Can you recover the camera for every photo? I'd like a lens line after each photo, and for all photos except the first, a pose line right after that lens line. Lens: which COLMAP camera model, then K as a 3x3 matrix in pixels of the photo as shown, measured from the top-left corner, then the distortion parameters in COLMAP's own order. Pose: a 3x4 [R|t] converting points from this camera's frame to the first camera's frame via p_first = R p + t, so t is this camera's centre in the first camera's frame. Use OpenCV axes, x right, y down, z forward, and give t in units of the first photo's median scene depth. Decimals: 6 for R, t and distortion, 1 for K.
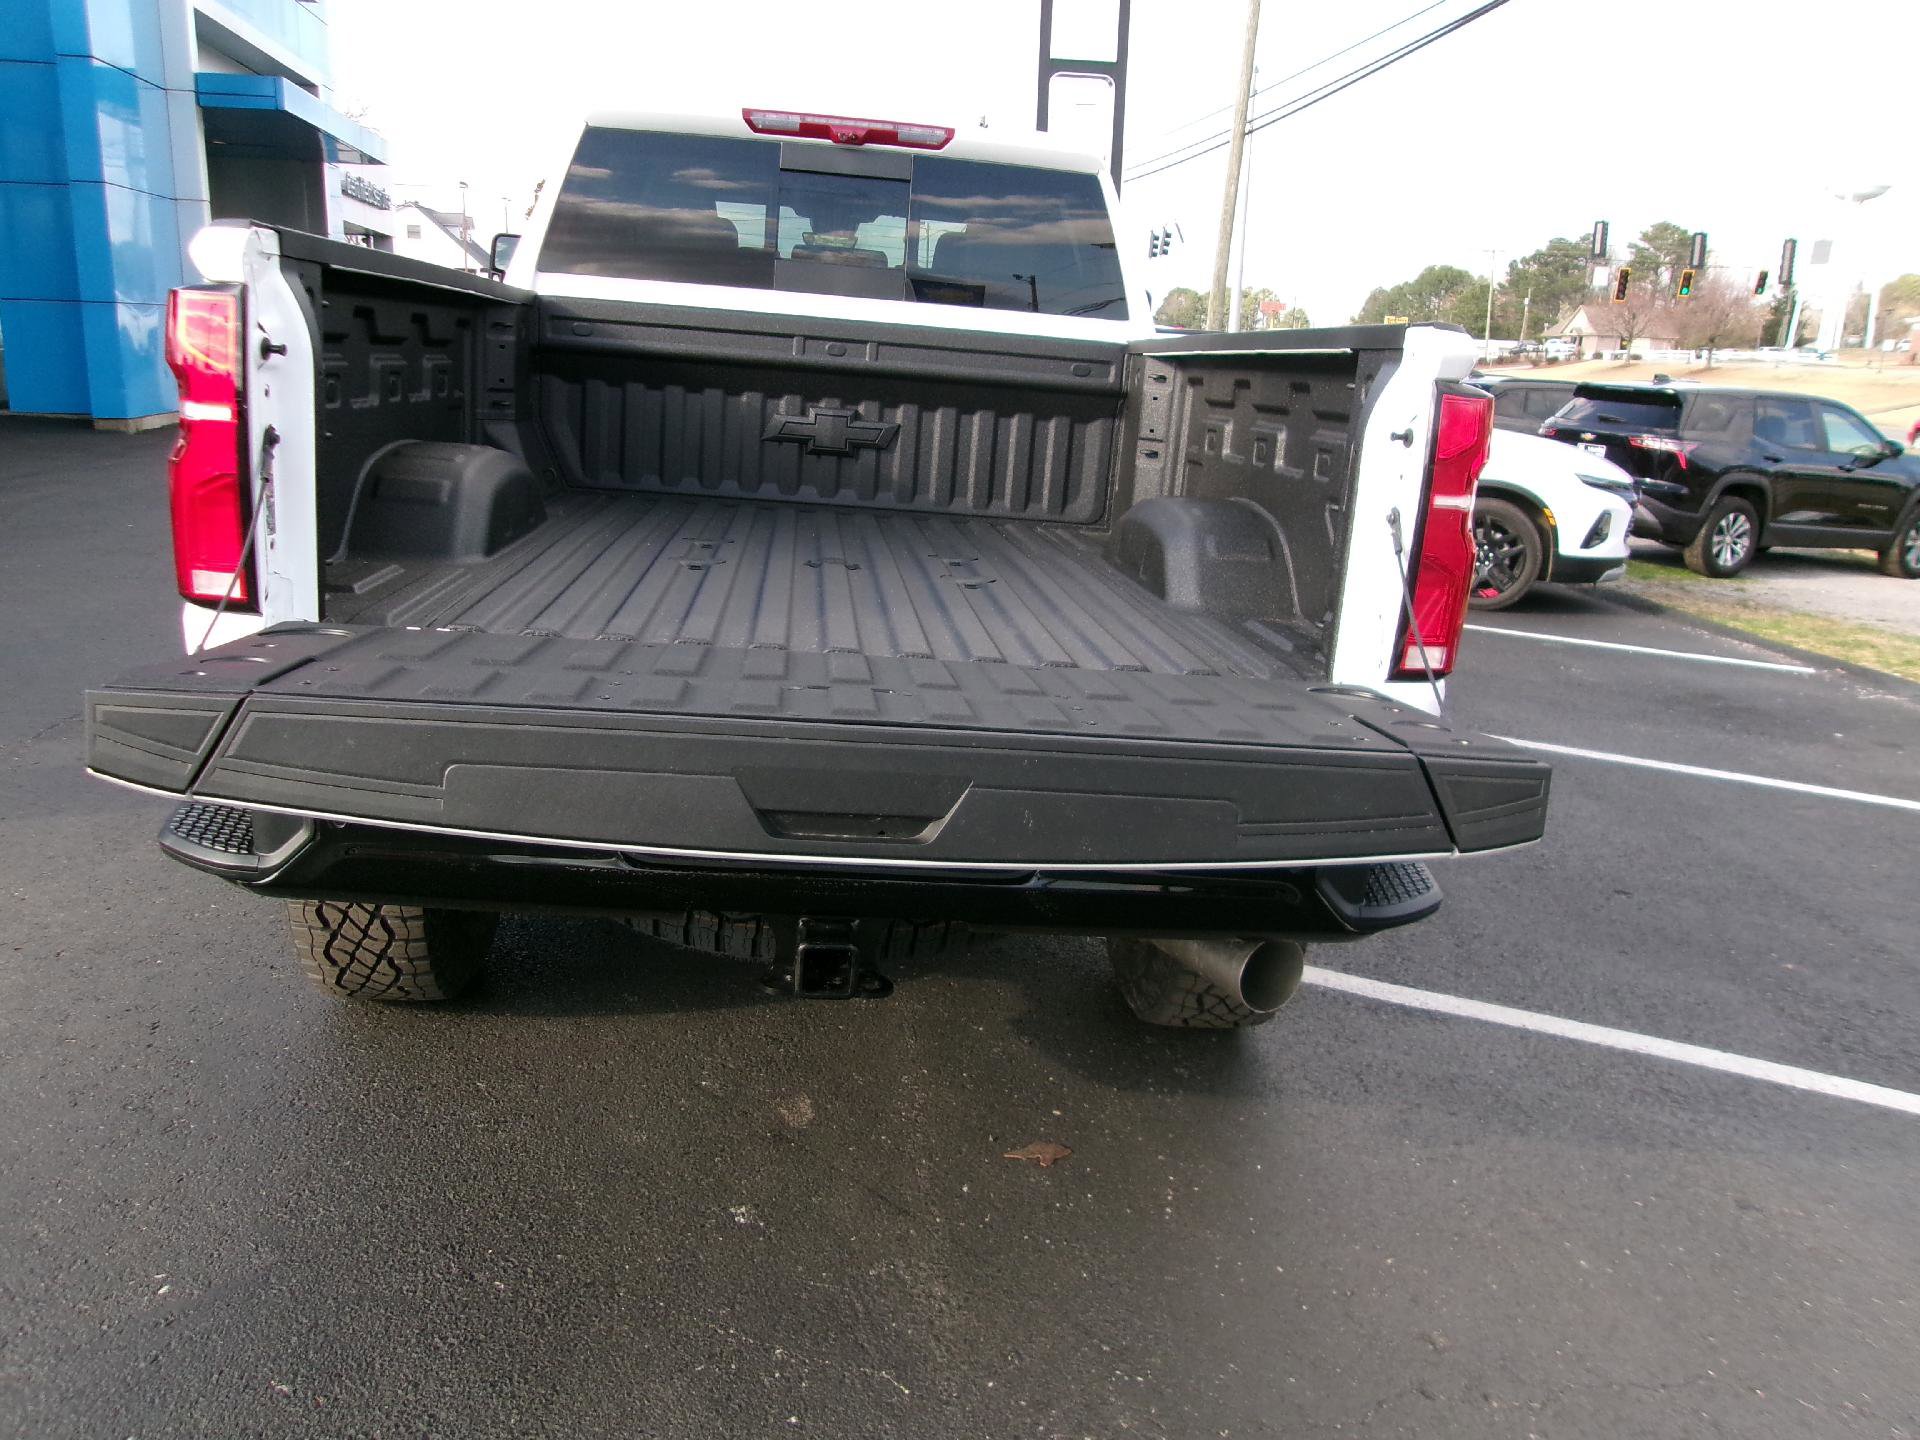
lens RADIAL K [[1358.3, 0, 960.0], [0, 1358.3, 720.0], [0, 0, 1]] dist [0.010155, 0.003148]
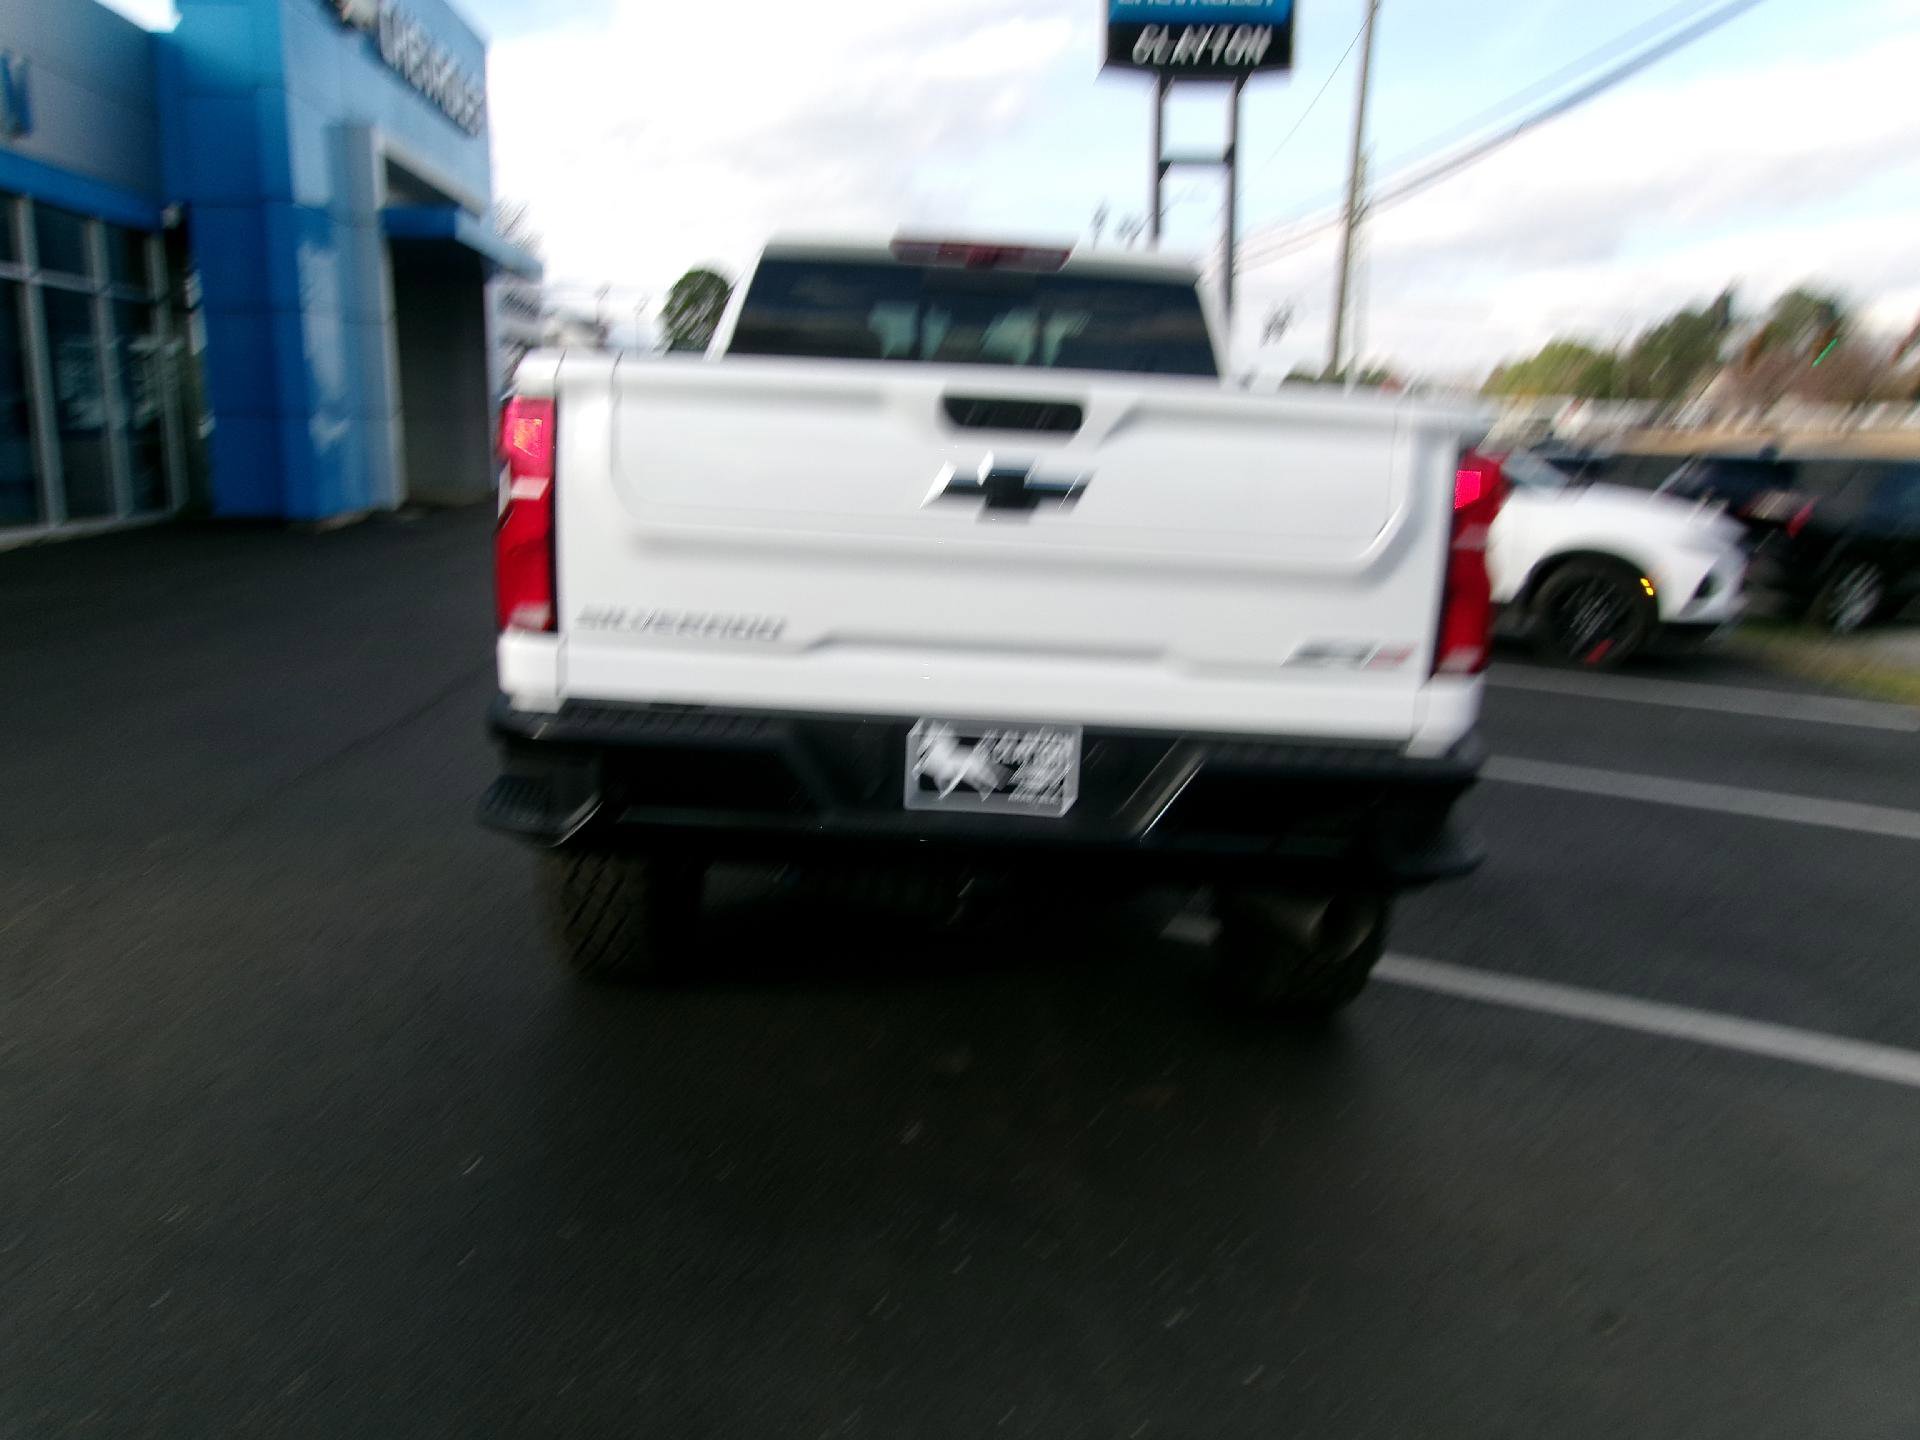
lens RADIAL K [[1480.6, 0, 946.2], [0, 1480.6, 725.6], [0, 0, 1]] dist [-0.045059, 0.065785]
pose [[0.995640, -0.009593, -0.092782, -0.001220], [0.002968, 0.997452, -0.071279, 0.036323], [0.093229, 0.070693, 0.993132, -0.132032]]
